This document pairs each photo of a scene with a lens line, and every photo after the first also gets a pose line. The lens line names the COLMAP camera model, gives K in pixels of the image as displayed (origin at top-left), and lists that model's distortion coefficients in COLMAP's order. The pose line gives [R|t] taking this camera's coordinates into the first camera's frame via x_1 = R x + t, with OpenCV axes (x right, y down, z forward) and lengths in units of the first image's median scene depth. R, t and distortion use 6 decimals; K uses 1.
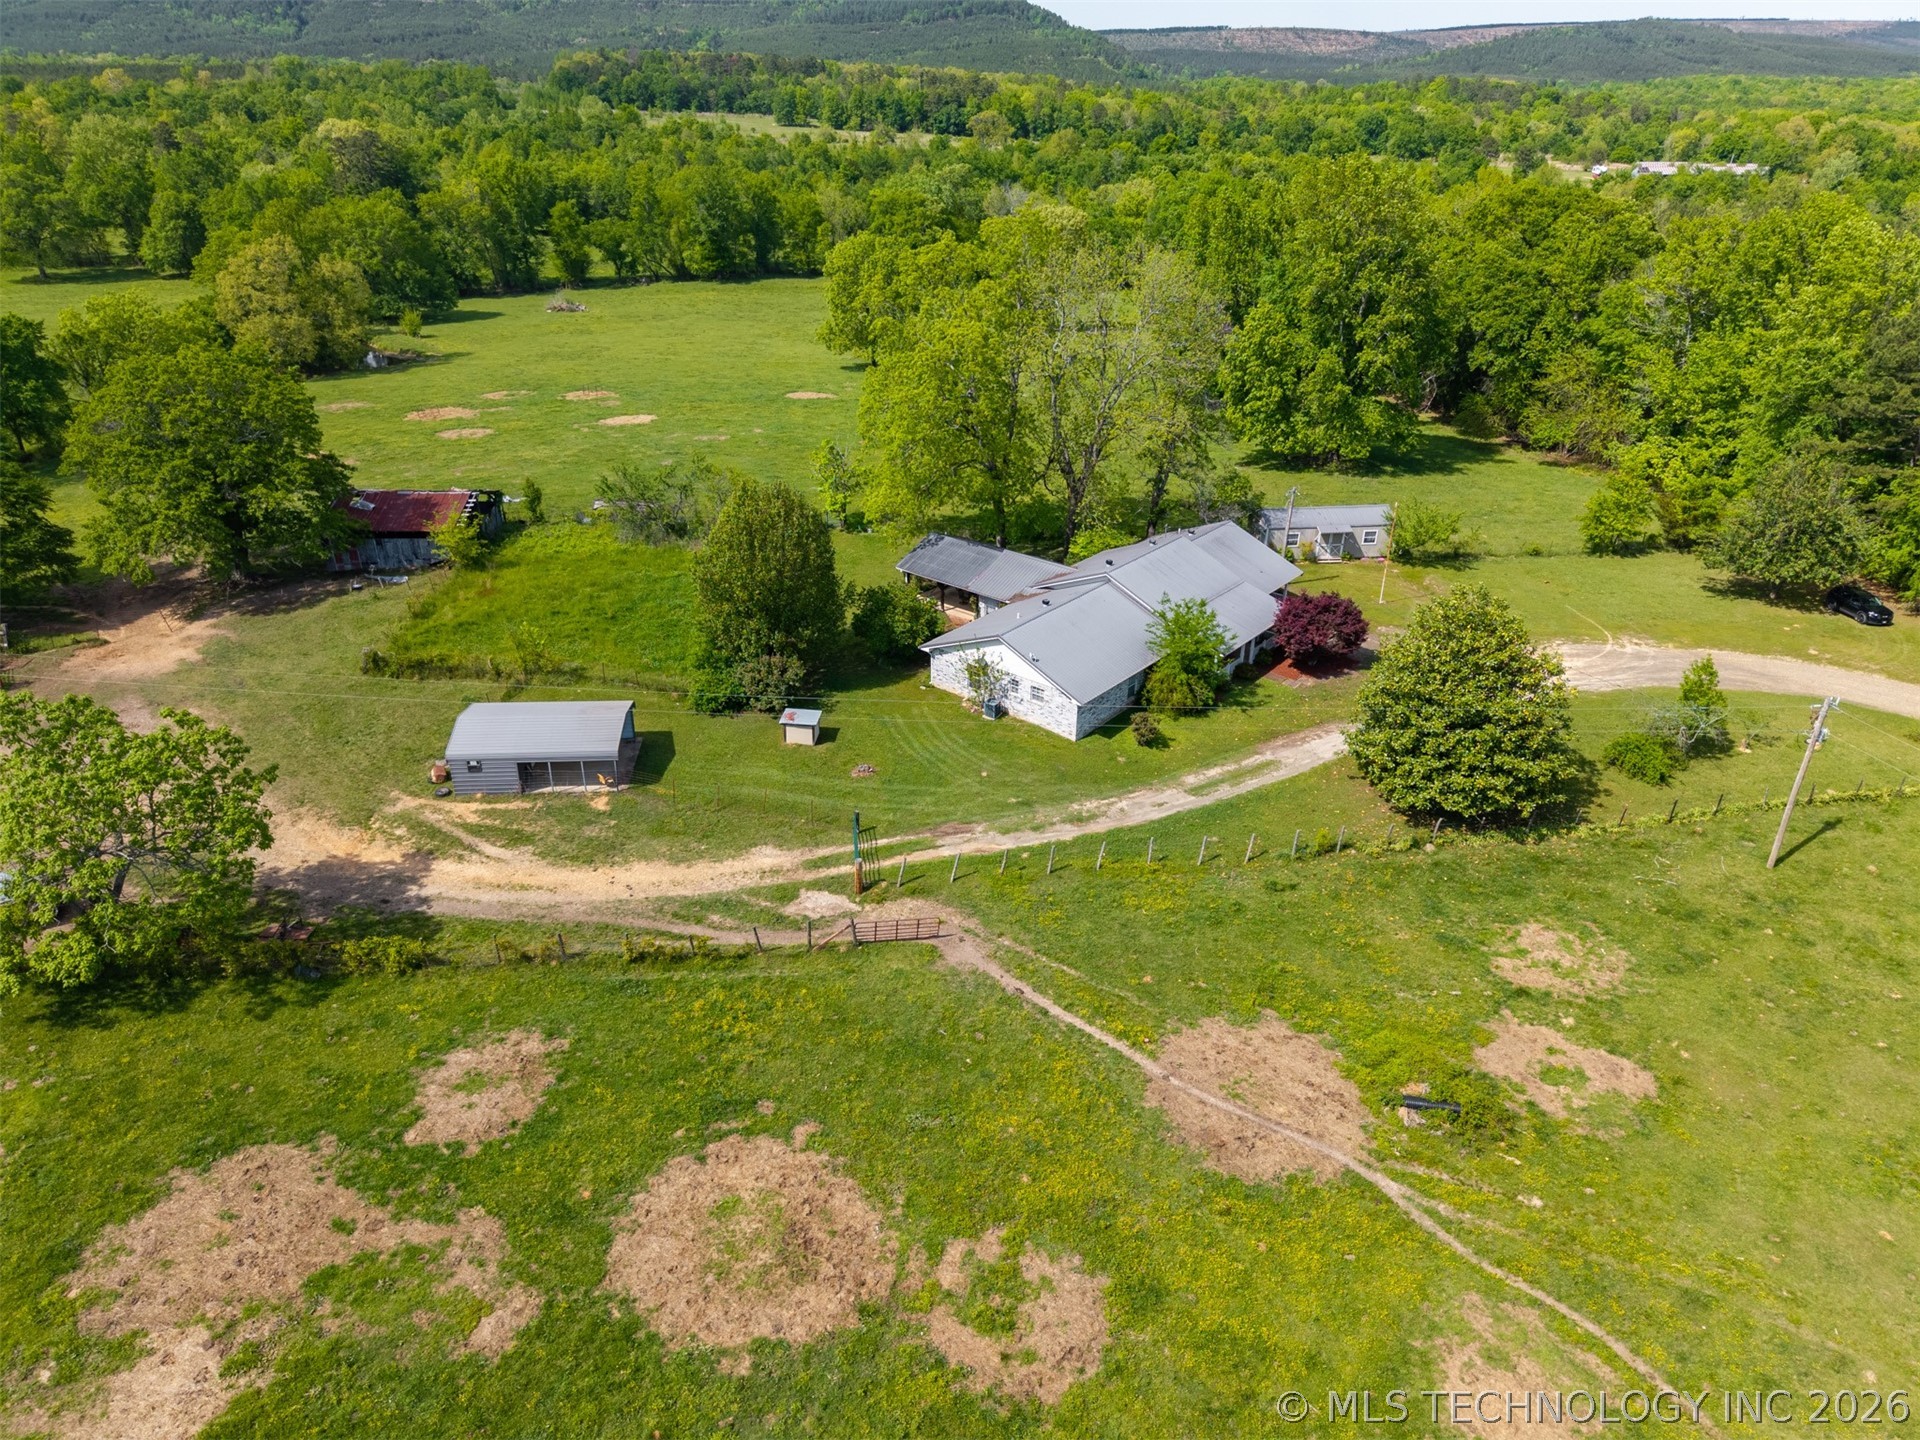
lens RADIAL K [[1311.5, 0, 968.8], [0, 1311.5, 685.4], [0, 0, 1]] dist [0.000619, -0.003657]
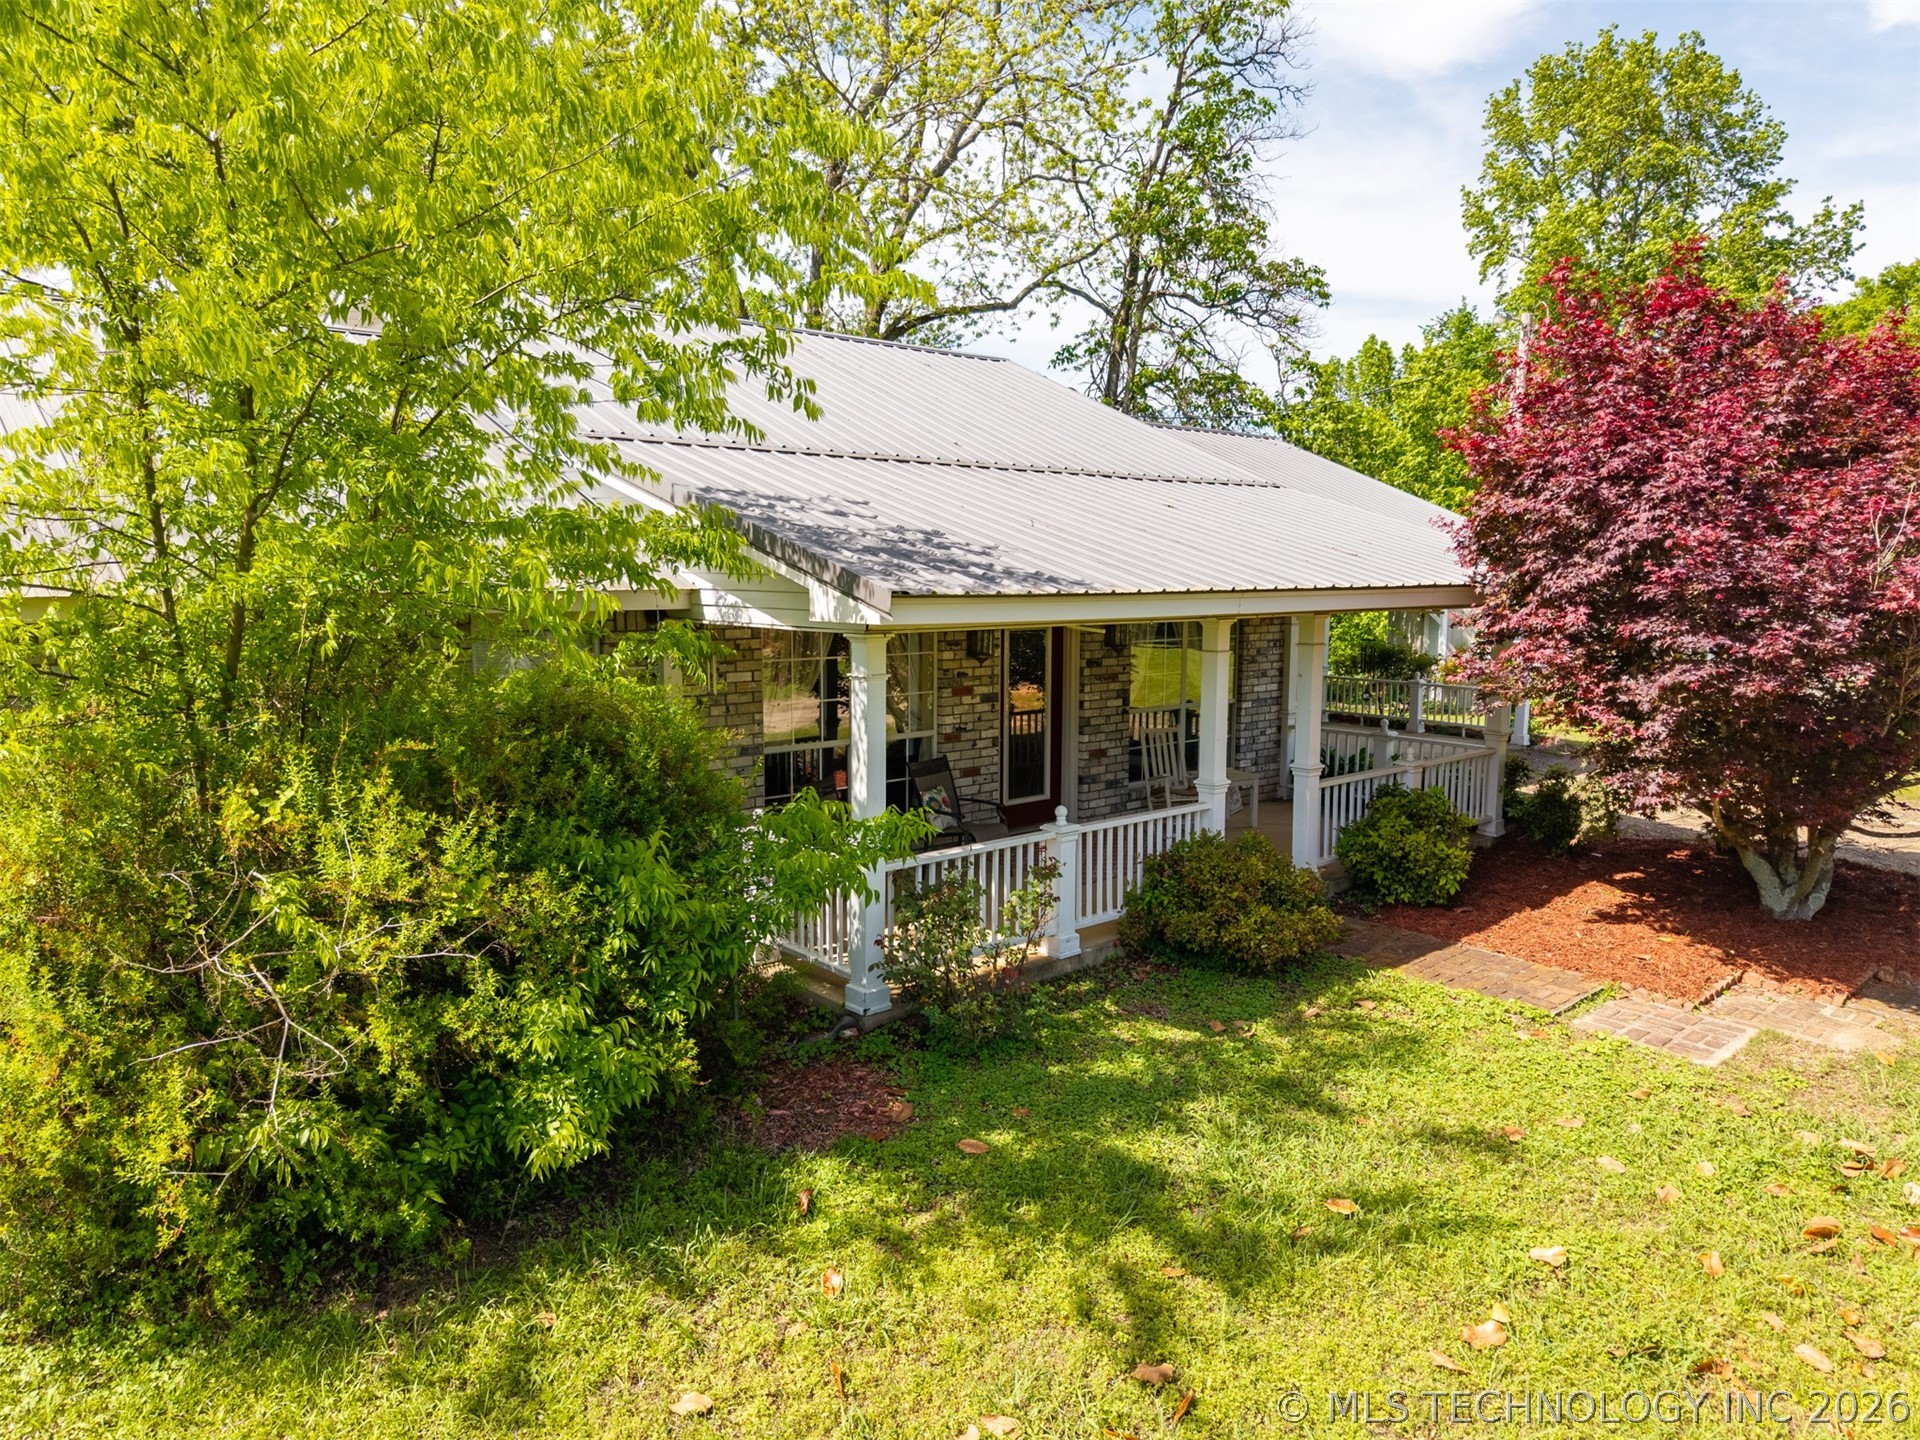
lens RADIAL K [[1311.5, 0, 968.8], [0, 1311.5, 685.4], [0, 0, 1]] dist [0.000619, -0.003657]
pose [[0.988067, 0.017704, -0.153004, 0.168374], [-0.069521, 0.937689, -0.340451, 0.010378], [0.137443, 0.347025, 0.927730, 0.725104]]
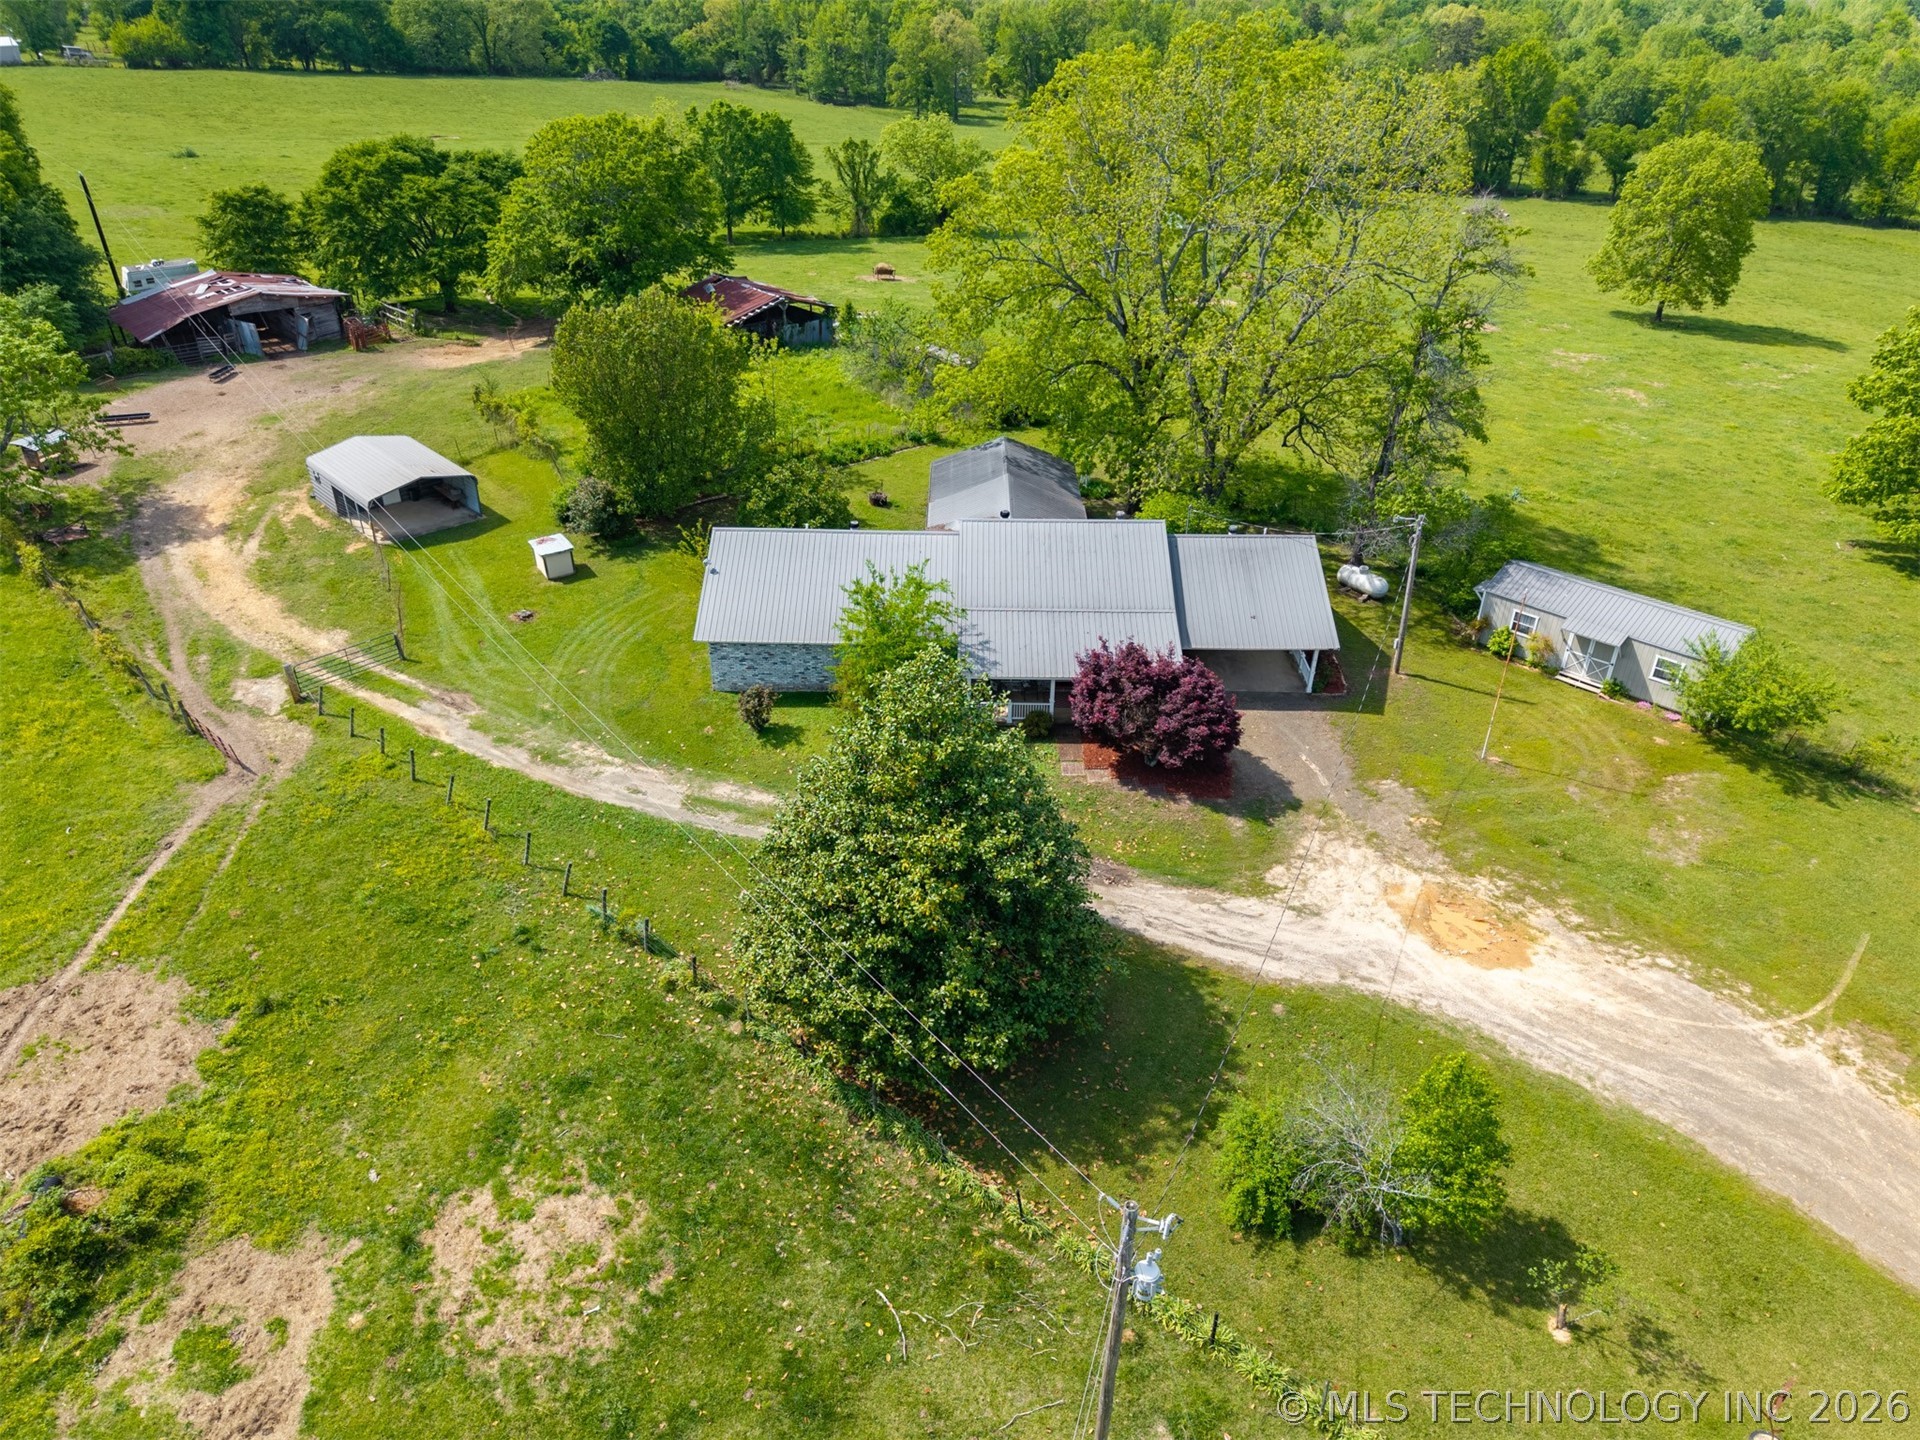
lens RADIAL K [[1307.4, 0, 940.4], [0, 1307.4, 721.1], [0, 0, 1]] dist [0.006815, 0.000551]
pose [[0.620514, 0.392944, -0.678644, 0.509783], [-0.341684, 0.914410, 0.217040, -0.112076], [0.705843, 0.097206, 0.701667, 0.423182]]
